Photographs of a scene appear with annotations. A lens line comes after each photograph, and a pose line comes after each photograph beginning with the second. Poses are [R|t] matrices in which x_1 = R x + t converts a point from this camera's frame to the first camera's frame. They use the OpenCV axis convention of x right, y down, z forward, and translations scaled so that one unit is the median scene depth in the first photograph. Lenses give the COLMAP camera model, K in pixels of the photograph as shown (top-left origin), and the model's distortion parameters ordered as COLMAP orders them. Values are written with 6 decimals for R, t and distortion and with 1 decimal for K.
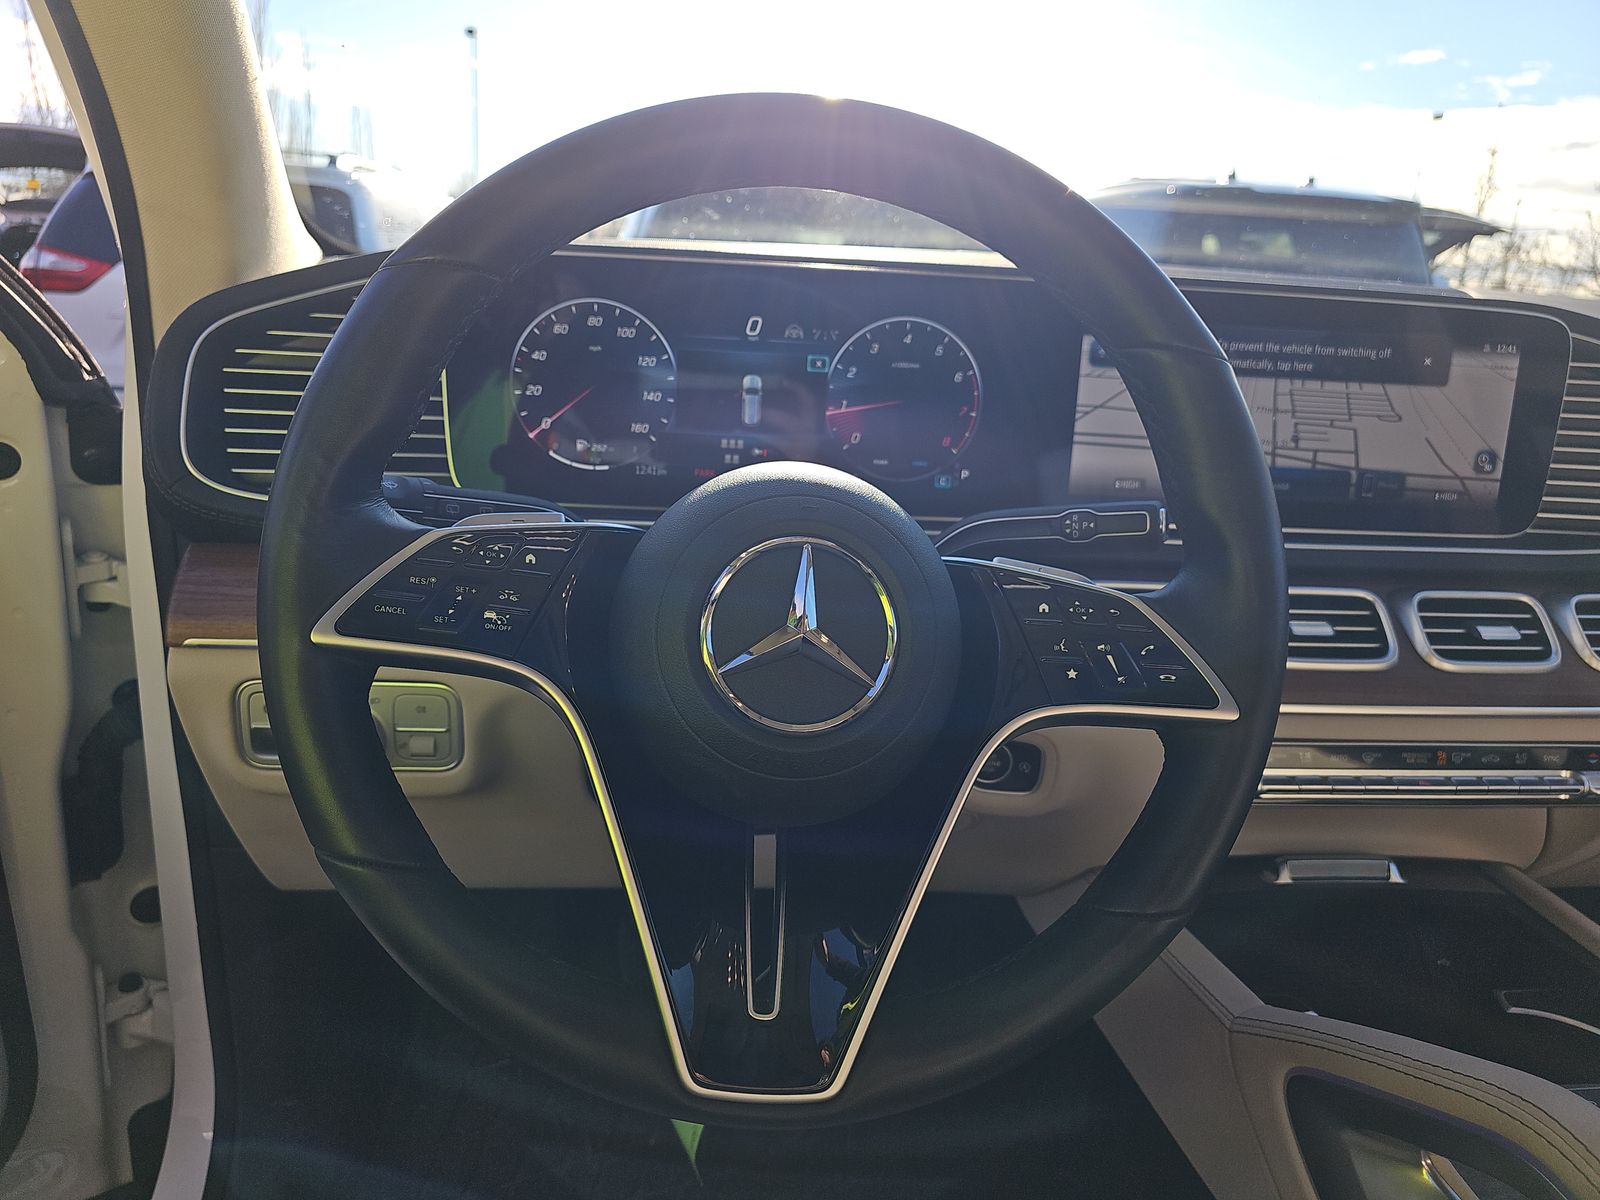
lens RADIAL K [[1186.3, 0, 784.7], [0, 1186.3, 595.9], [0, 0, 1]] dist [0.123175, -0.188063]
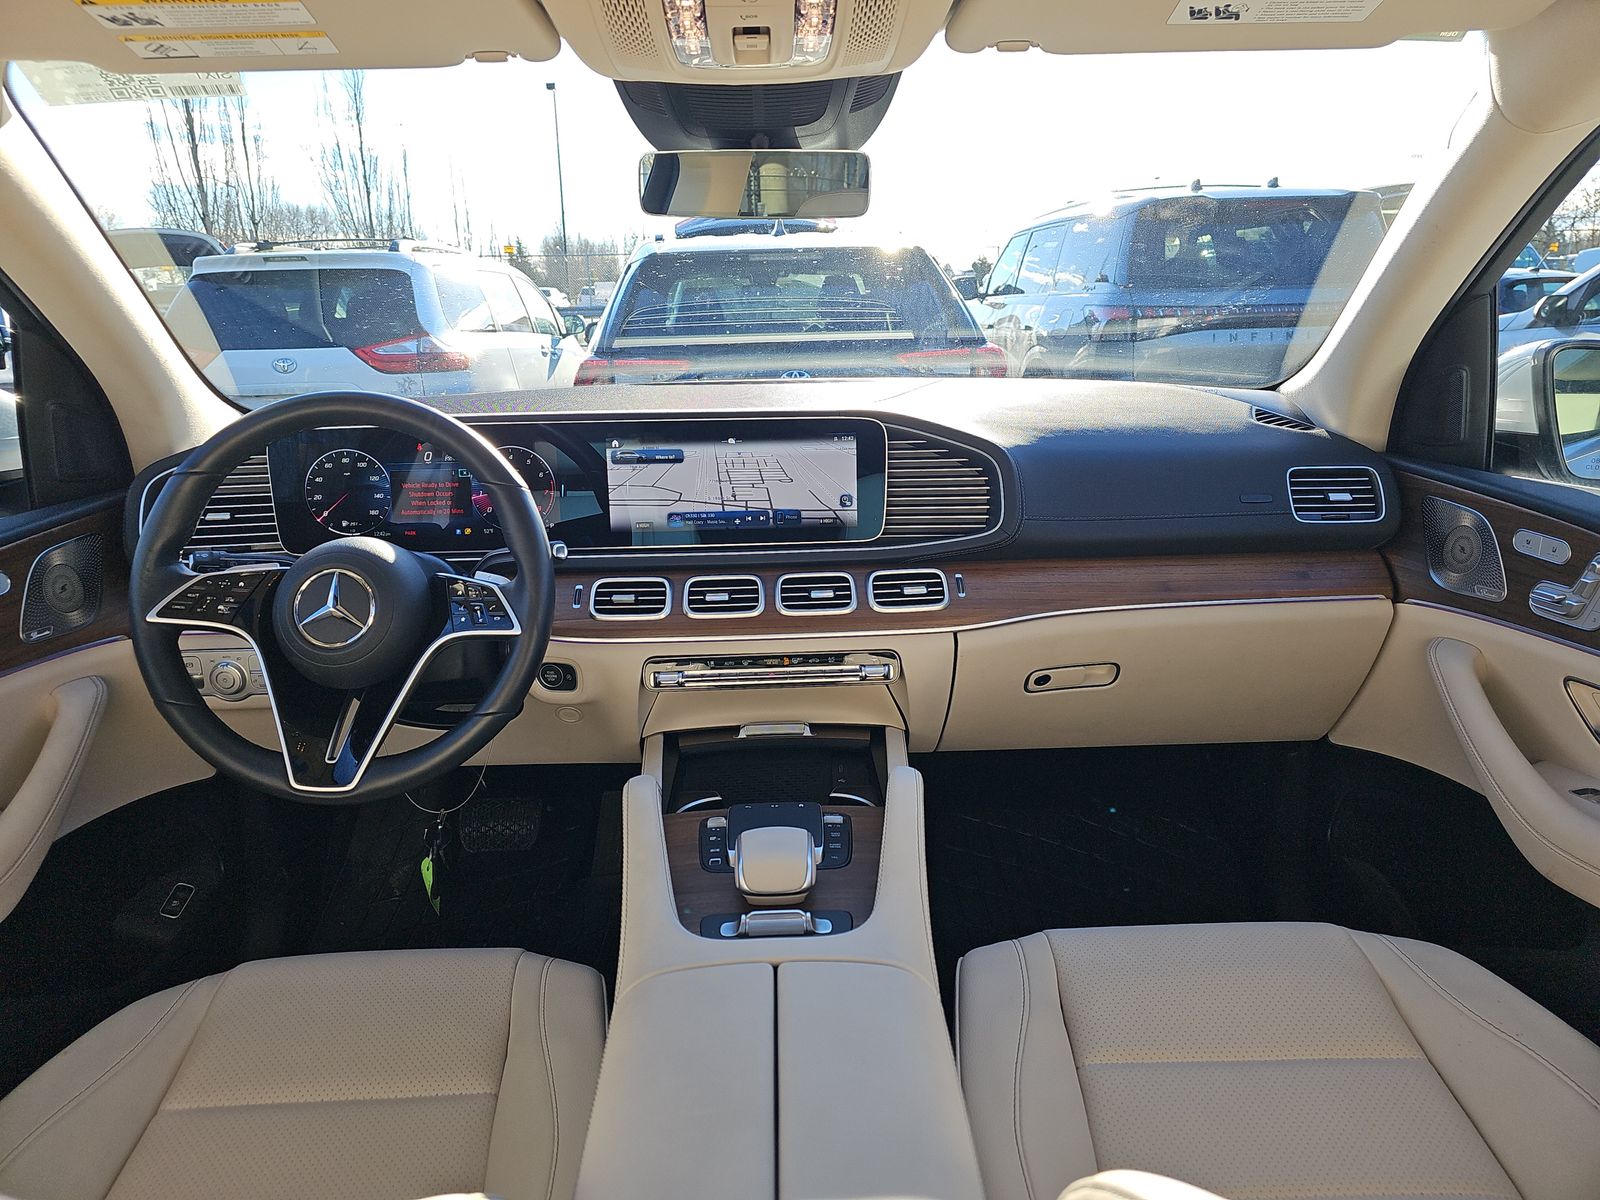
lens RADIAL K [[1186.3, 0, 784.7], [0, 1186.3, 595.9], [0, 0, 1]] dist [0.123175, -0.188063]
pose [[0.990899, -0.054345, -0.123147, 0.772676], [0.053145, 0.998502, -0.013005, 0.054744], [0.123669, 0.006342, 0.992303, -0.850124]]
